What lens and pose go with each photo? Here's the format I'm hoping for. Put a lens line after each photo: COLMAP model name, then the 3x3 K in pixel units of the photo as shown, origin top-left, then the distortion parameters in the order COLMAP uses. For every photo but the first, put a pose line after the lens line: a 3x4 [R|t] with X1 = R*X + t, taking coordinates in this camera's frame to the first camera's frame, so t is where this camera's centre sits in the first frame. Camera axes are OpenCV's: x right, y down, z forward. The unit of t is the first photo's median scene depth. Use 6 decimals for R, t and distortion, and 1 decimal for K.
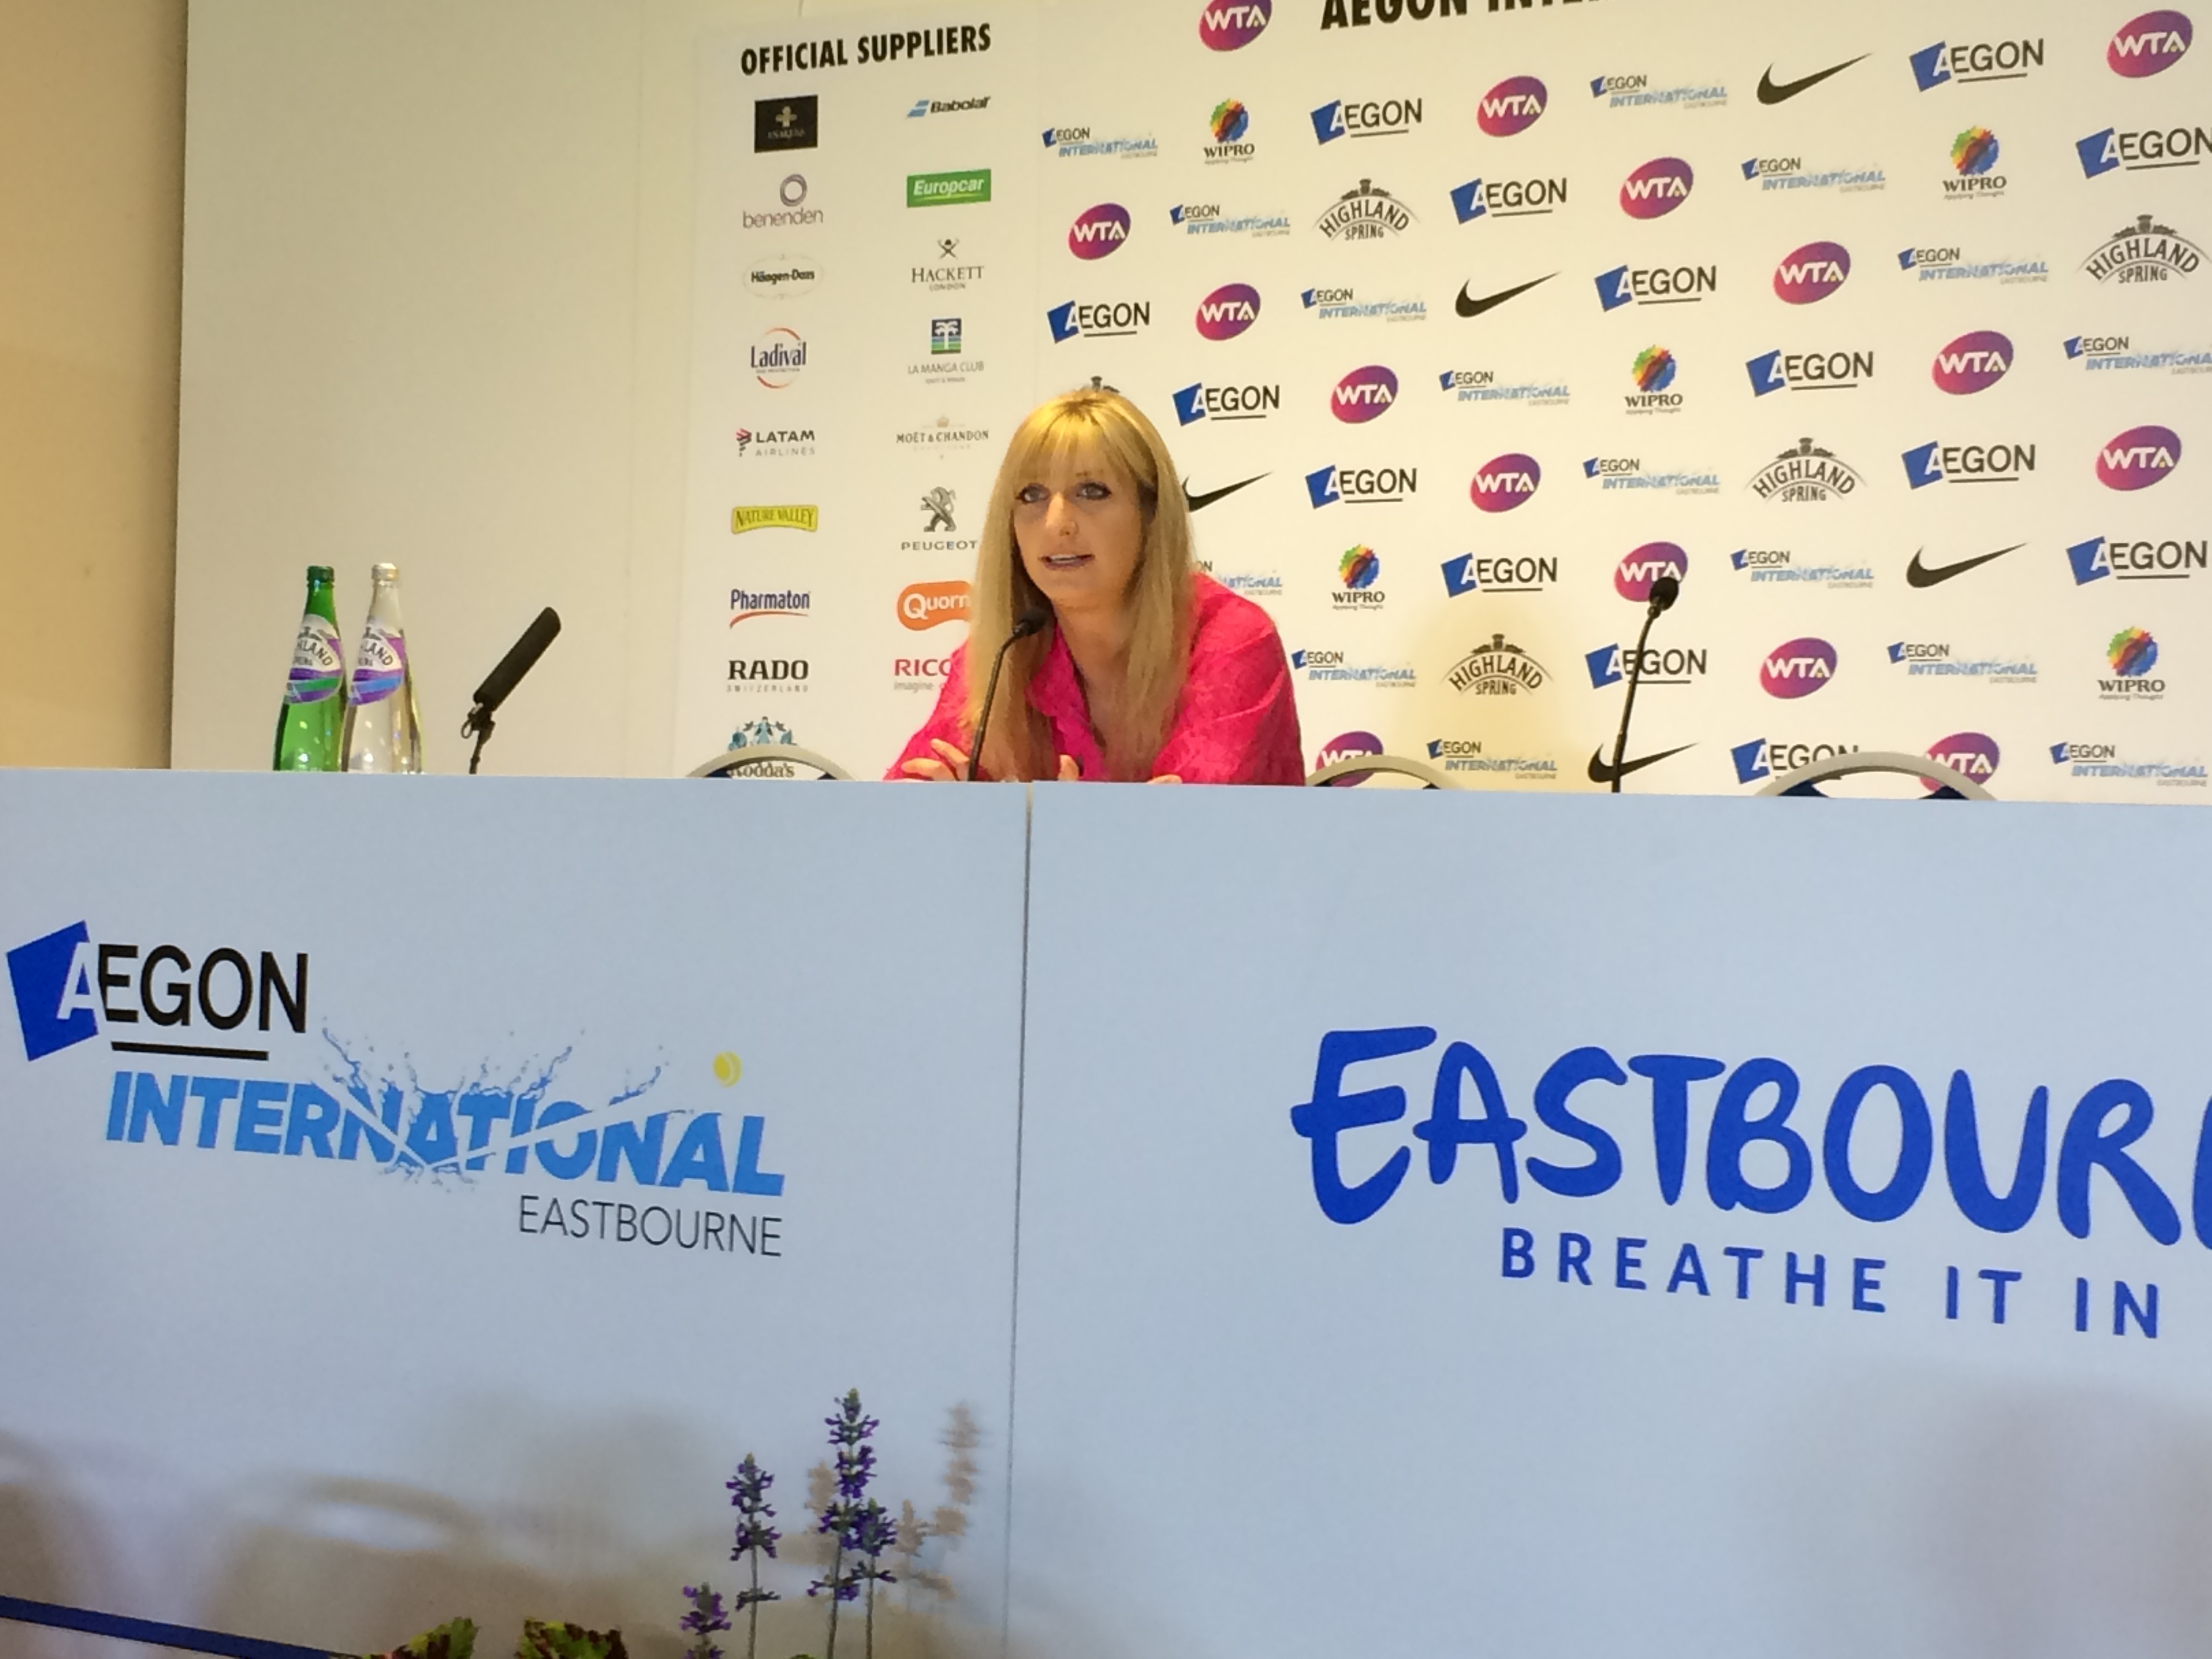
lens RADIAL K [[3792.1, 0, 1097.9], [0, 3792.1, 828.1], [0, 0, 1]] dist [0.056997, 0.000000]
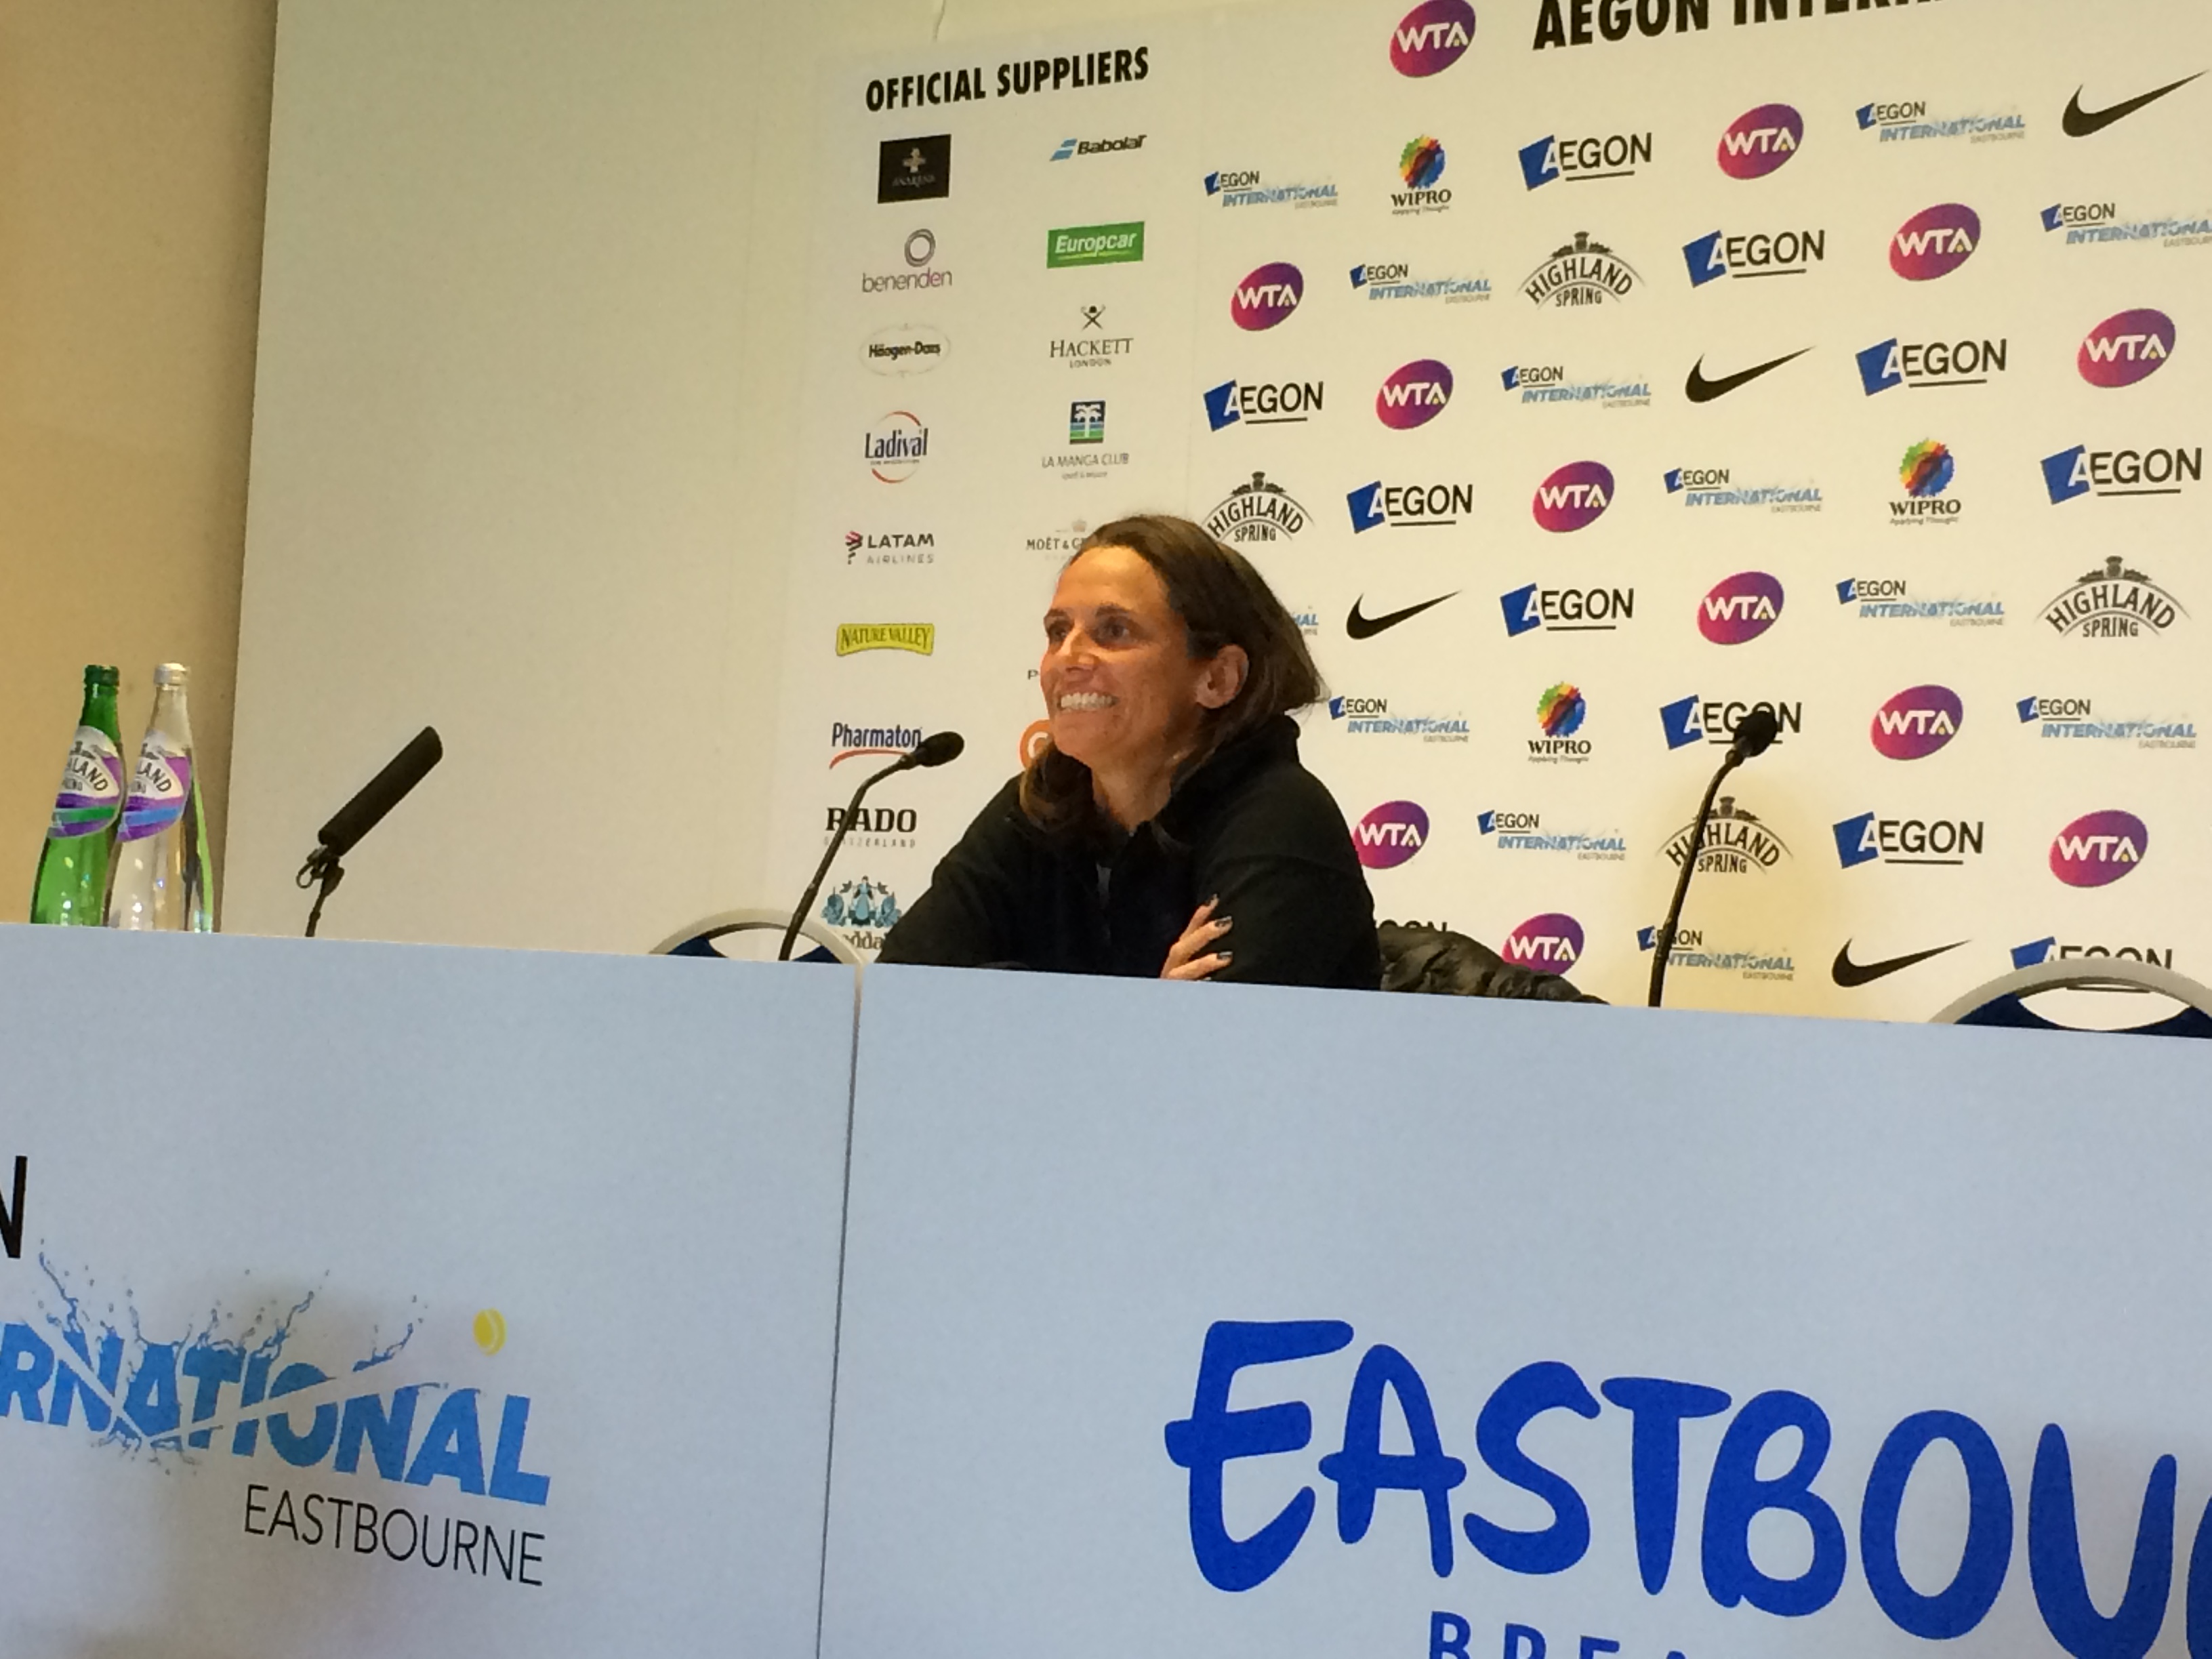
lens RADIAL K [[4109.9, 0, 1088.6], [0, 4109.9, 831.3], [0, 0, 1]] dist [0.054590, 0.000000]
pose [[0.992720, 0.025987, -0.117608, 0.080255], [-0.031052, 0.998658, -0.041441, -0.004107], [0.116373, 0.044792, 0.992195, 0.135967]]
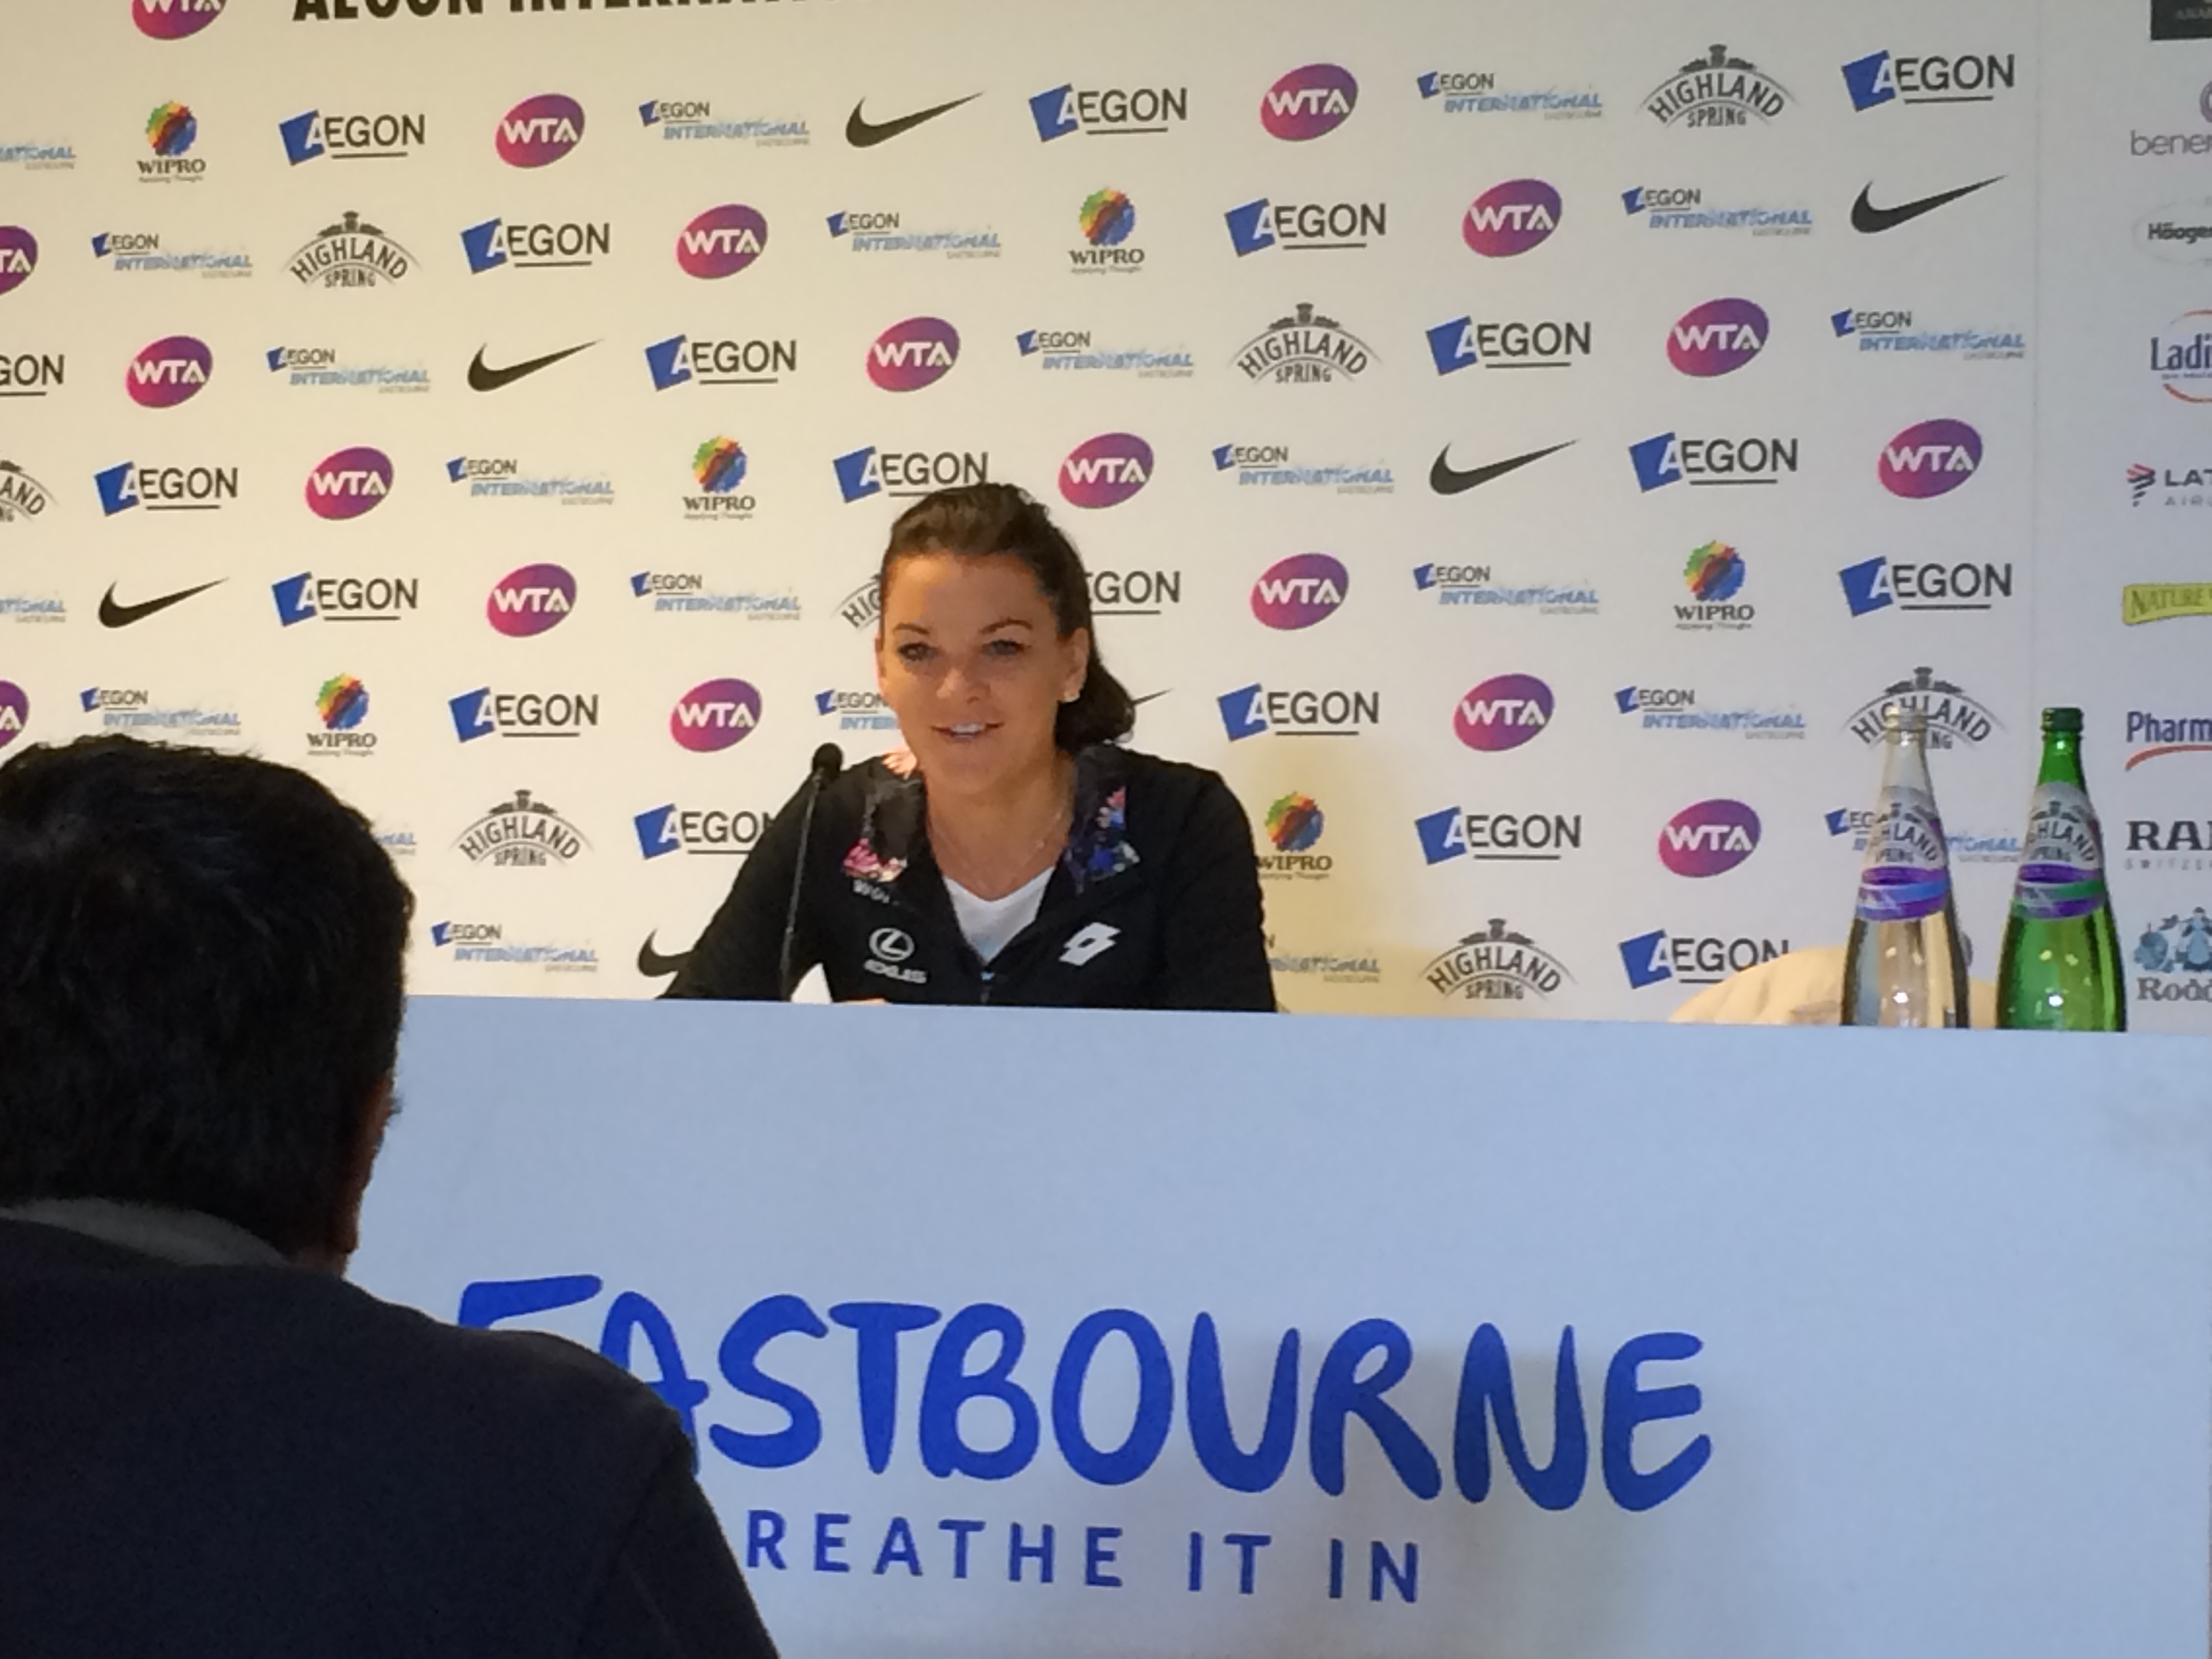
lens RADIAL K [[5398.4, 0, 1093.9], [0, 5398.4, 832.3], [0, 0, 1]] dist [0.053446, 0.000000]
pose [[0.967198, 0.007124, 0.253922, -0.071462], [0.001568, 0.999420, -0.034014, -0.003801], [-0.254017, 0.033297, 0.966626, -0.134134]]
